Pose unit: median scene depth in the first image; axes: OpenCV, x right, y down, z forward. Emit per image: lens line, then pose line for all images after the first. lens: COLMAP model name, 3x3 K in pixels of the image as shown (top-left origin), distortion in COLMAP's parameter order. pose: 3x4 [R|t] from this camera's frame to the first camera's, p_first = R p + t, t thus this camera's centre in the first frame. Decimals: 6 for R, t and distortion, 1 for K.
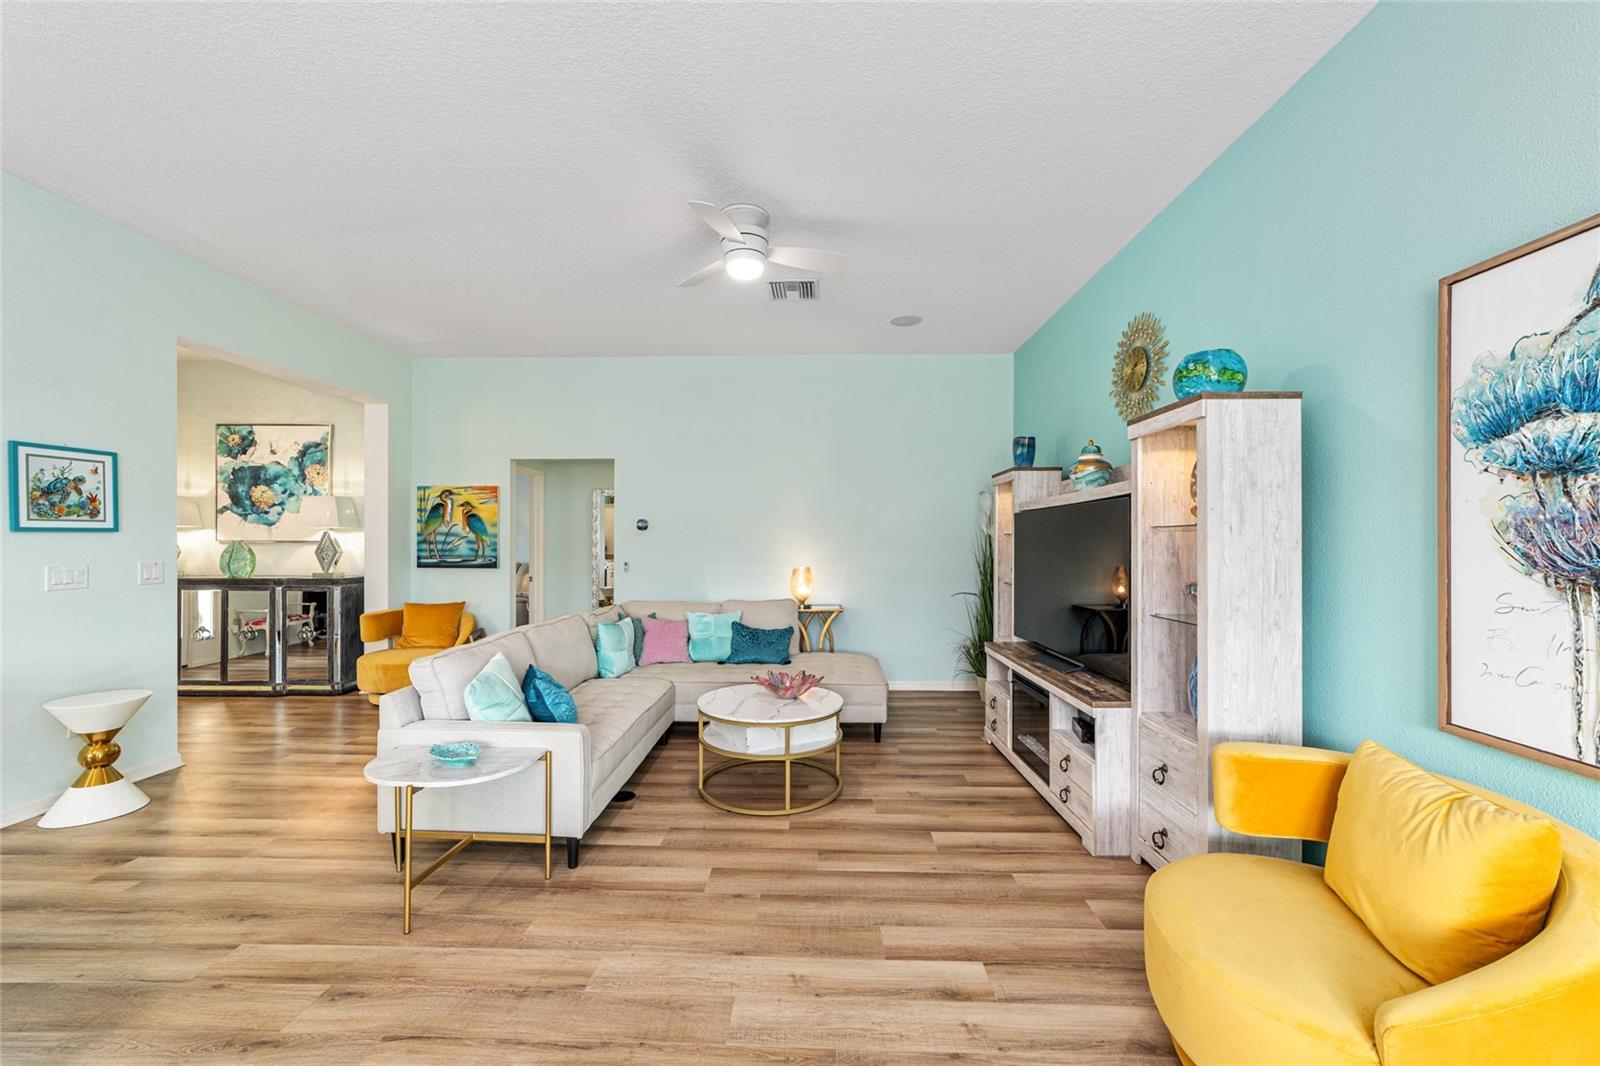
lens RADIAL K [[631.2, 0, 792.3], [0, 631.2, 543.4], [0, 0, 1]] dist [-0.013813, 0.009482]
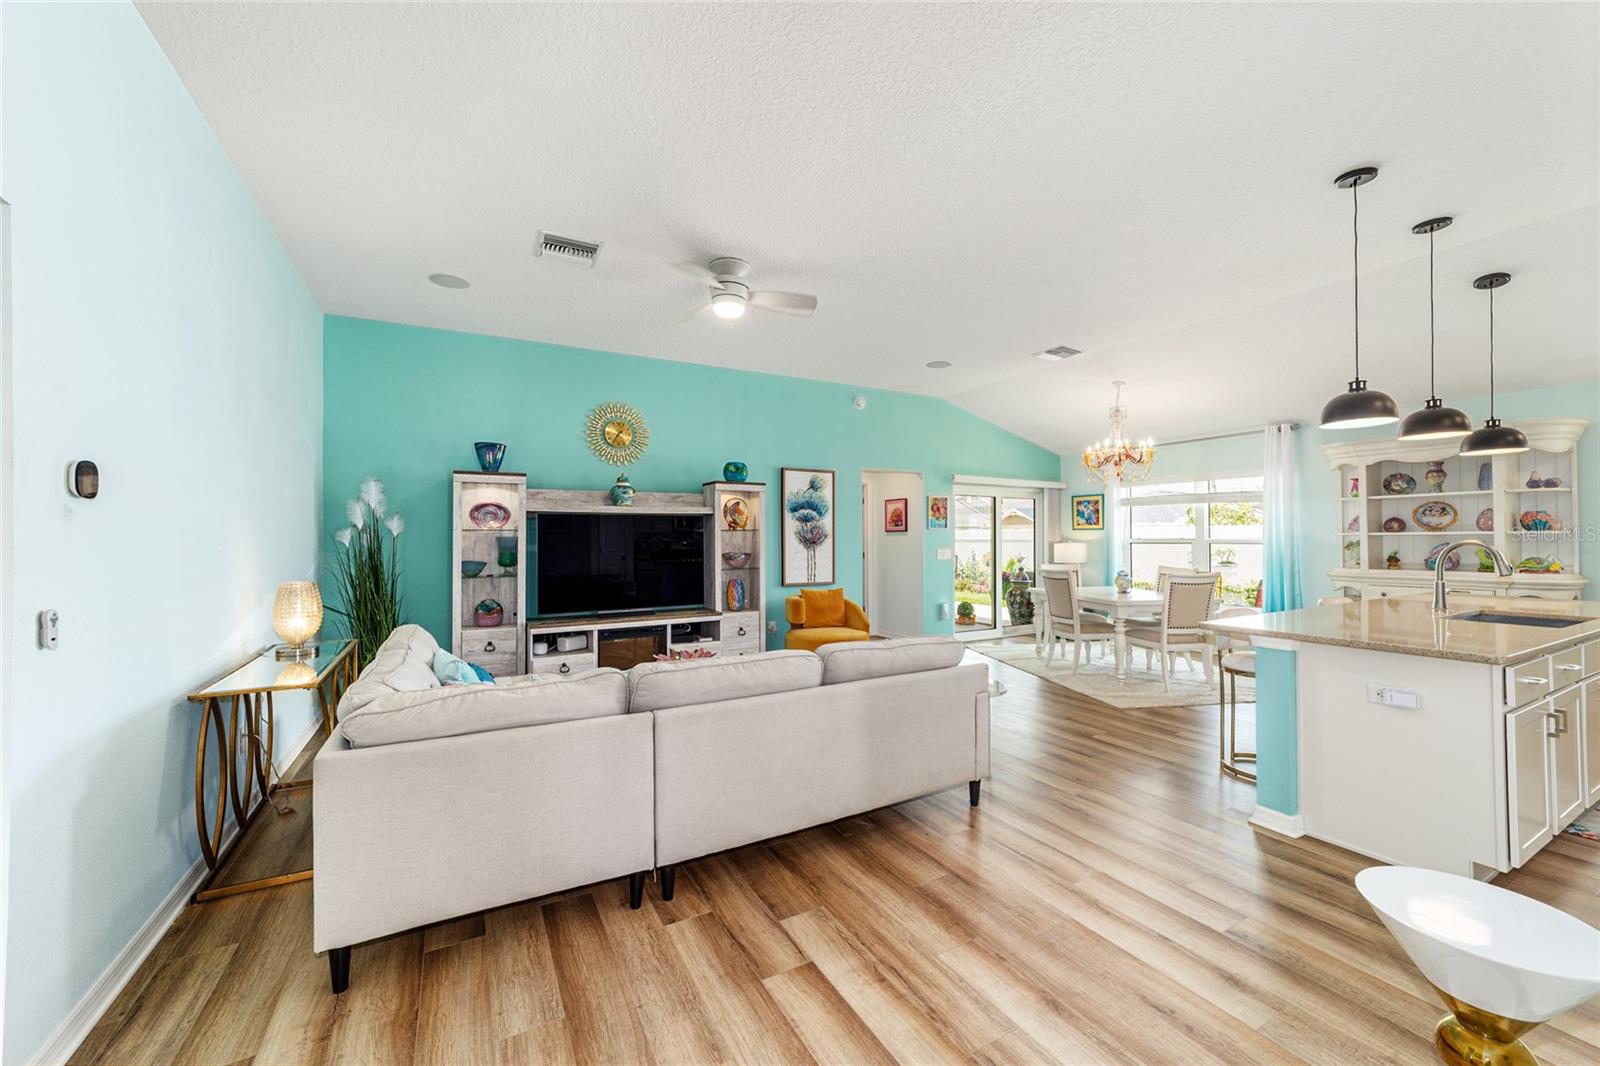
lens RADIAL K [[617.2, 0, 793.6], [0, 617.2, 543.0], [0, 0, 1]] dist [-0.011963, 0.009032]
pose [[-0.517504, -0.007312, 0.855650, -1.223629], [0.006213, 0.999905, 0.012303, -0.004772], [-0.855658, 0.011683, -0.517409, 1.608221]]
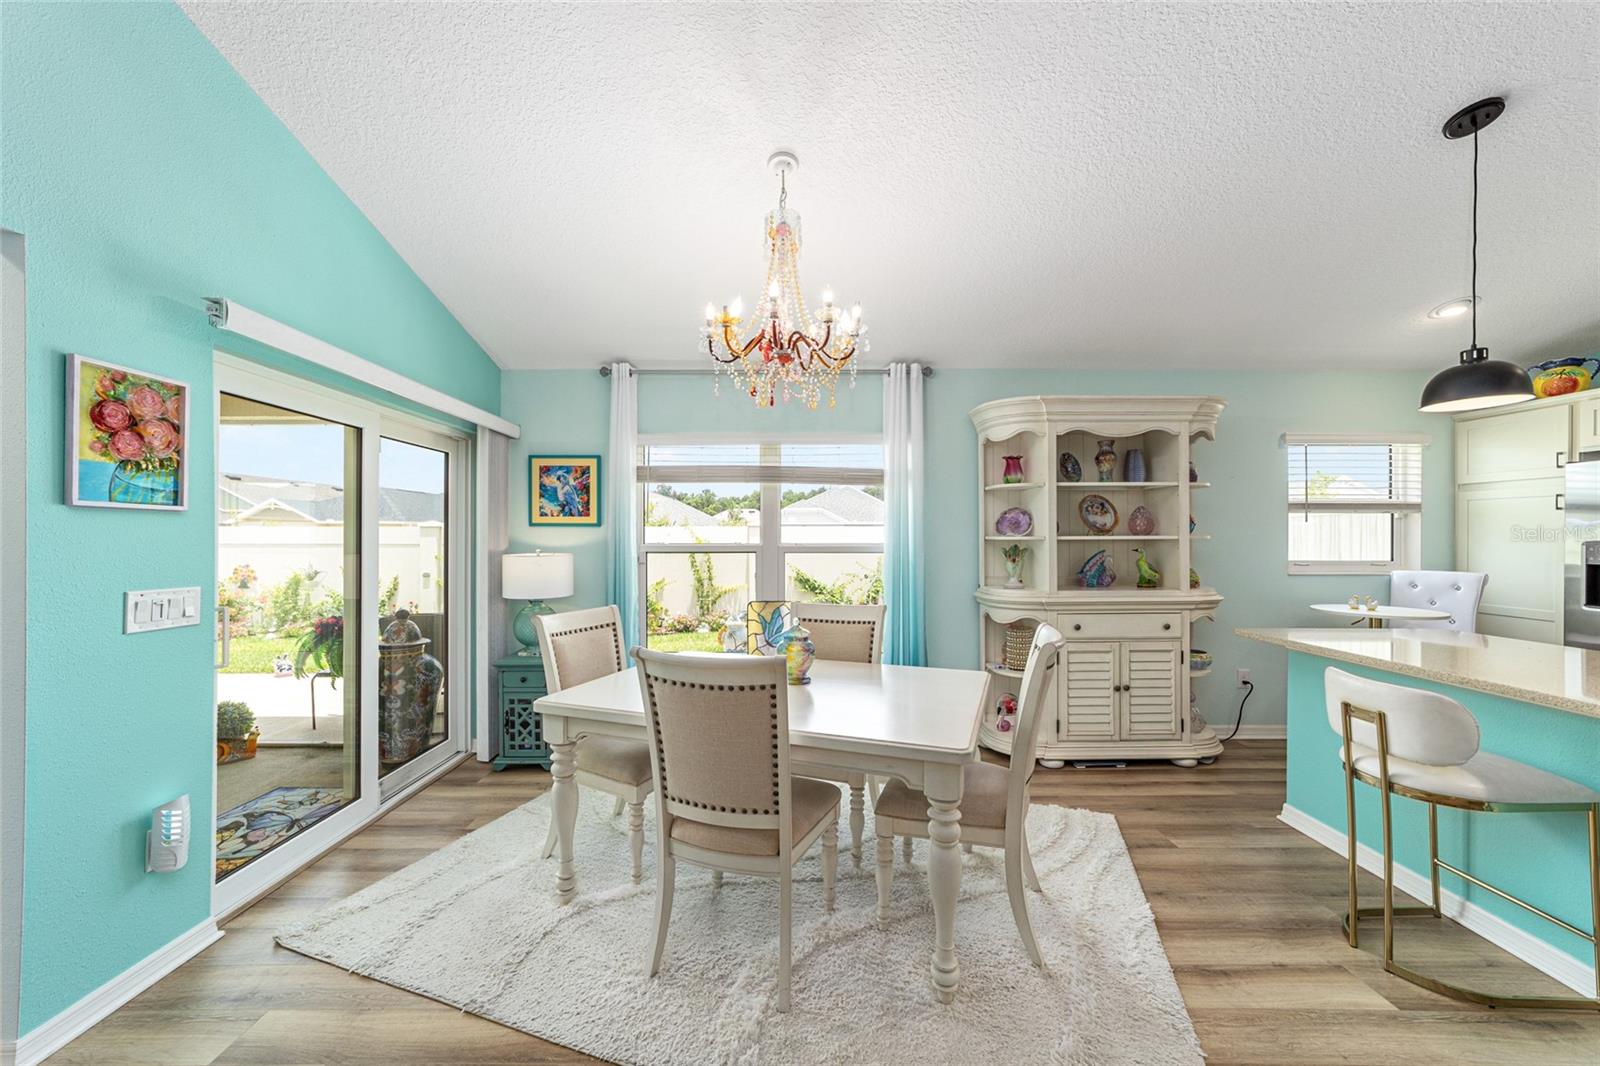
lens RADIAL K [[617.2, 0, 793.6], [0, 617.2, 543.0], [0, 0, 1]] dist [-0.011963, 0.009032]
pose [[-0.999351, -0.002207, -0.035961, -0.044407], [-0.002581, 0.999943, 0.010349, 0.000236], [0.035936, 0.010435, -0.999300, 0.471521]]
